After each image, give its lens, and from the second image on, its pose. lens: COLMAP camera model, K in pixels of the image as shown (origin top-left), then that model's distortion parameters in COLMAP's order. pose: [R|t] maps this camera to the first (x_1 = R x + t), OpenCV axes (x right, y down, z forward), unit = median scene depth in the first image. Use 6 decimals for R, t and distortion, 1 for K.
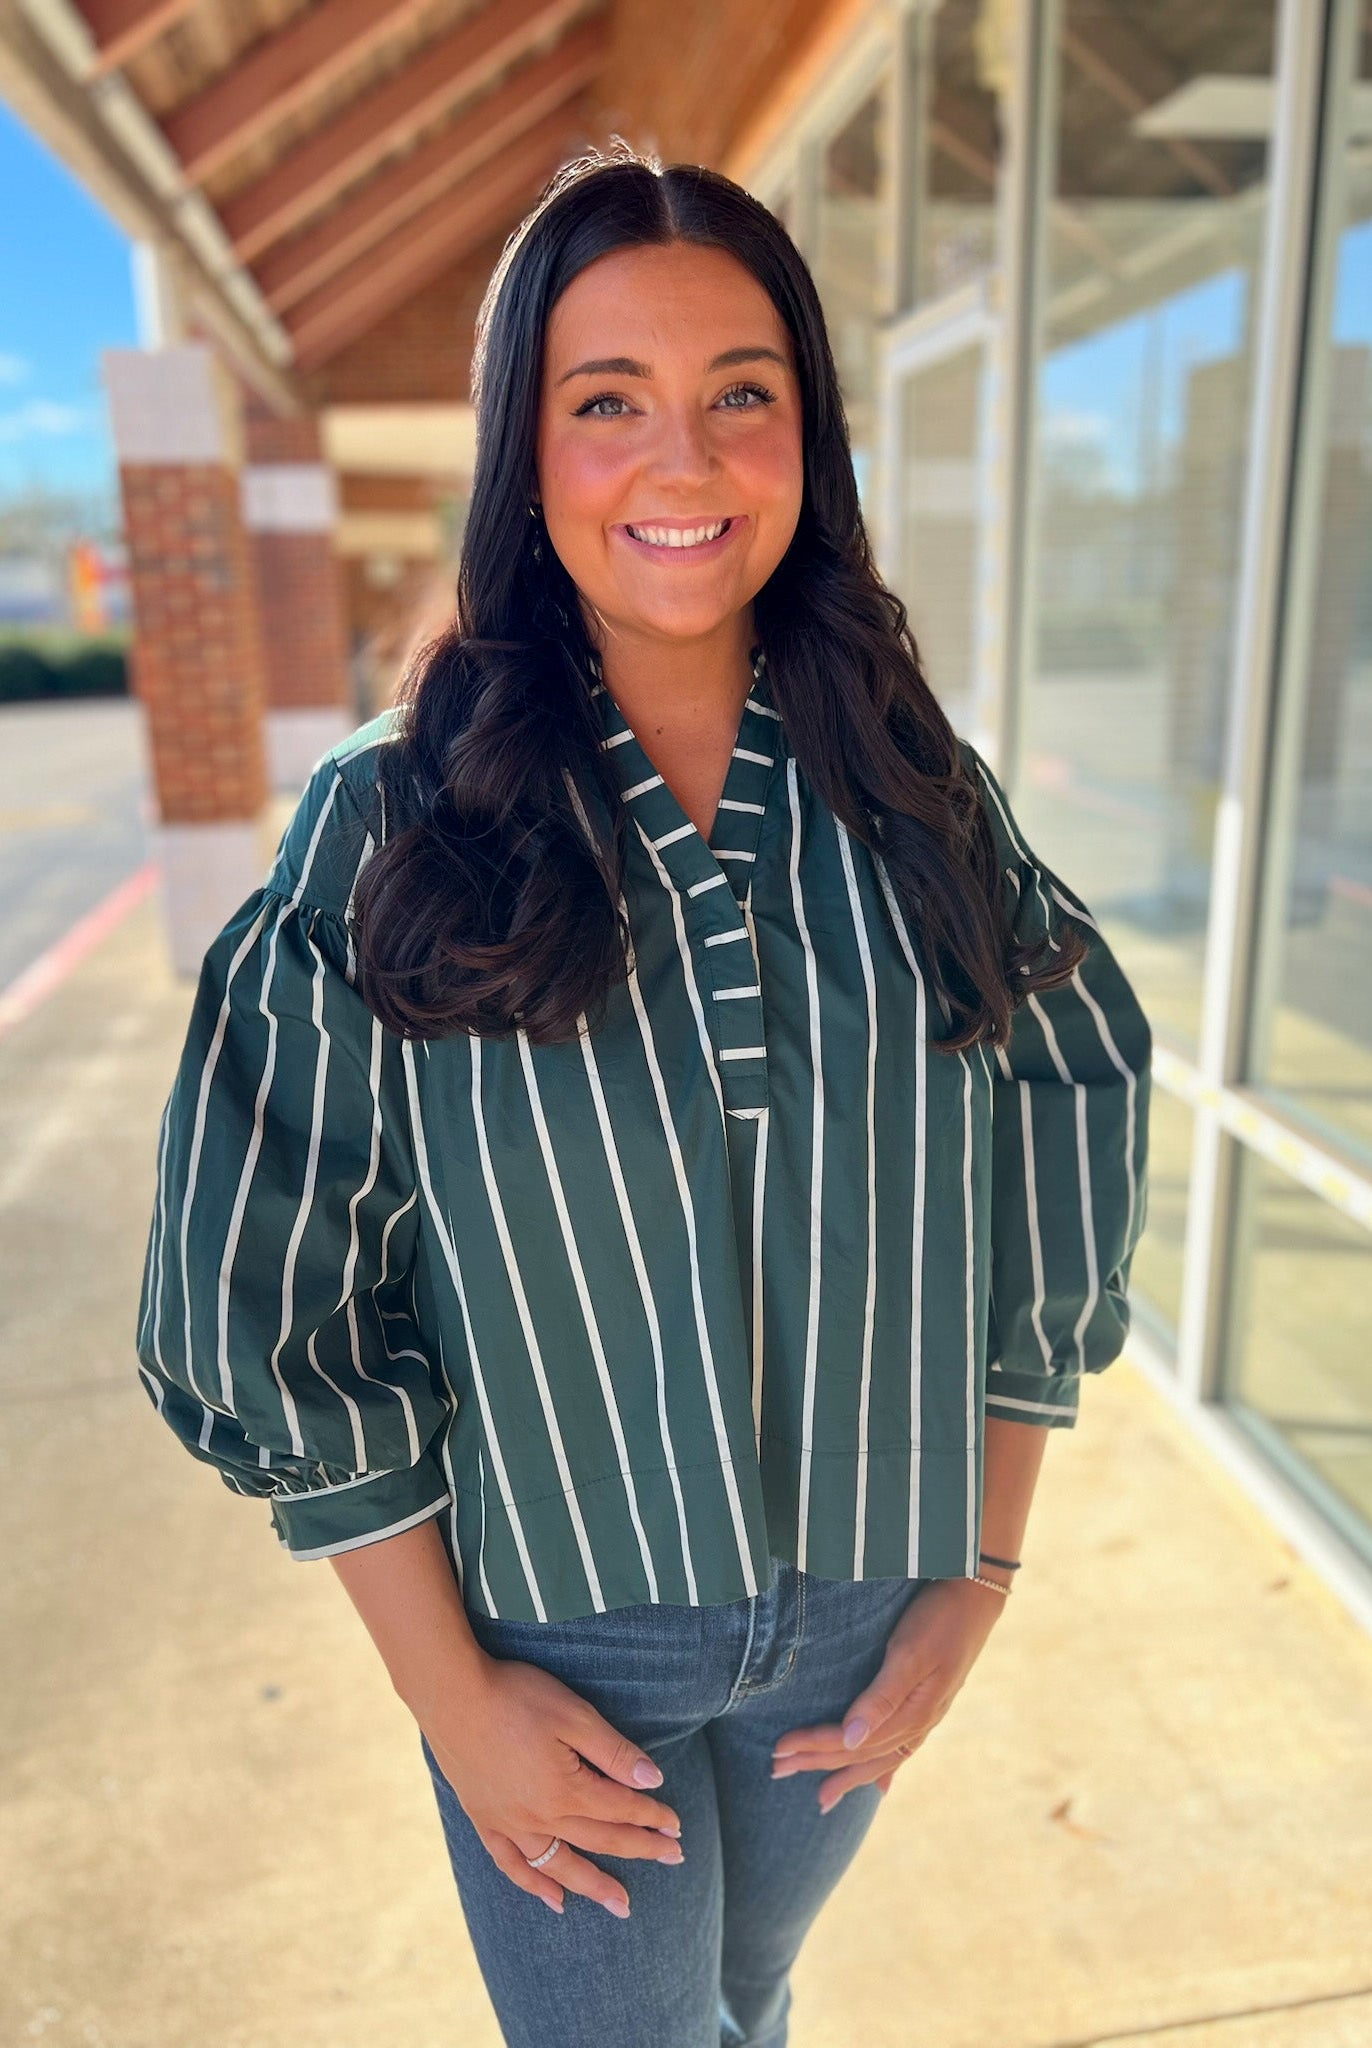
lens RADIAL K [[1553.2, 0, 703.7], [0, 1553.2, 1029.1], [0, 0, 1]] dist [0.017275, -0.030575]
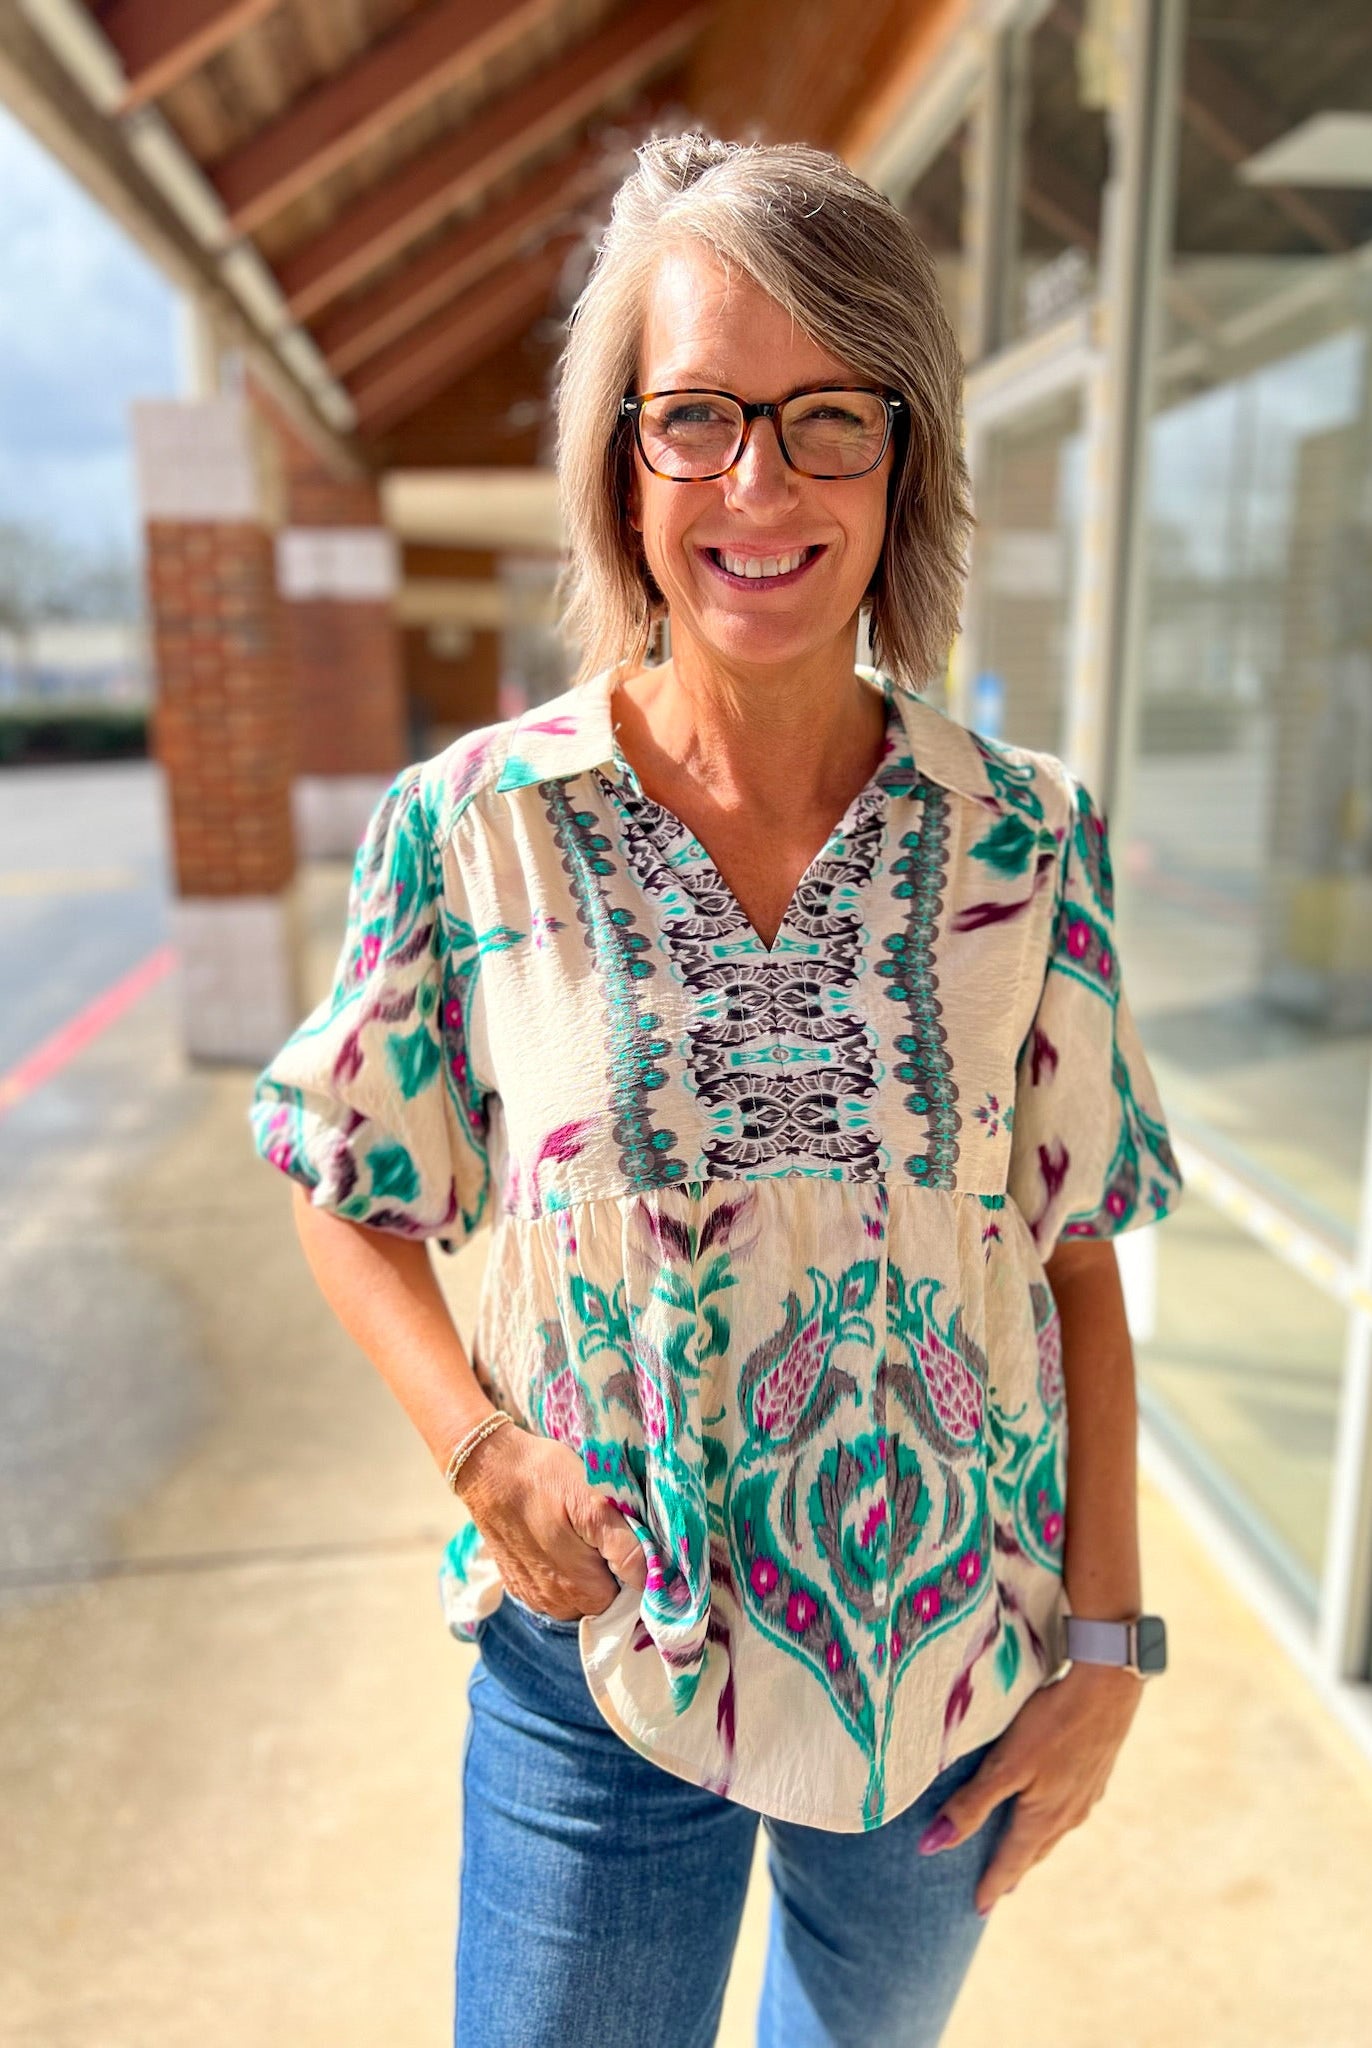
lens RADIAL K [[1564.7, 0, 686.0], [0, 1564.7, 1024.0], [0, 0, 1]] dist [0.035800, -0.049672]
pose [[0.998420, 0.027005, -0.049276, 0.007505], [-0.029383, 0.998406, -0.048188, -0.025023], [0.047897, 0.049559, 0.997622, 0.093480]]
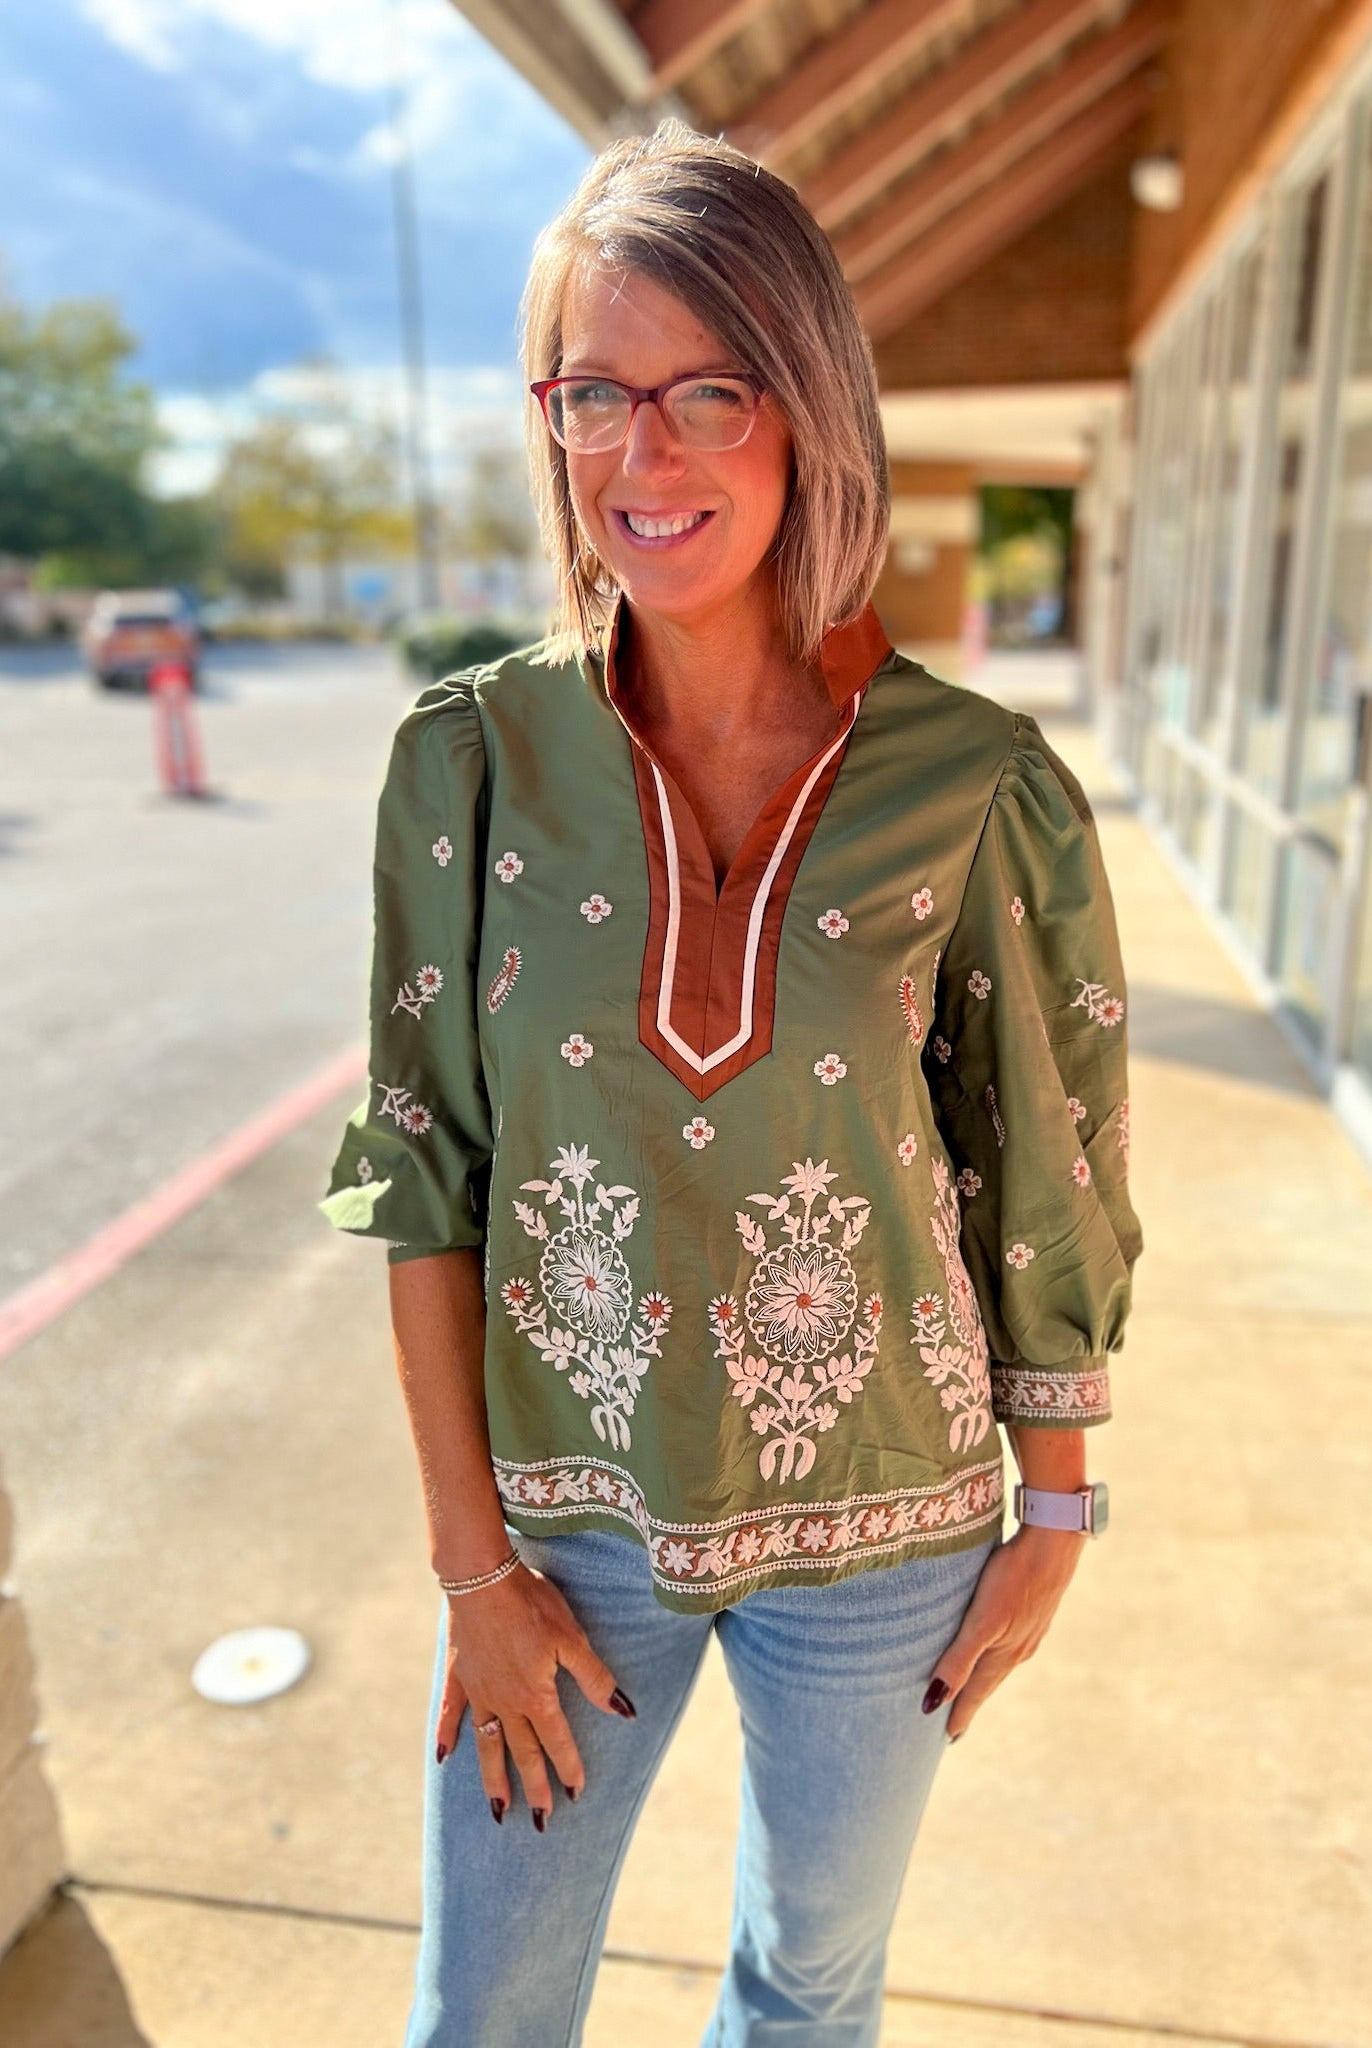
lens RADIAL K [[1564.7, 0, 686.0], [0, 1564.7, 1024.0], [0, 0, 1]] dist [0.035800, -0.049672]
pose [[0.941943, 0.099181, -0.320789, 0.047416], [-0.098342, 0.994974, 0.018858, 0.008186], [0.321047, 0.013784, 0.946963, -0.023911]]
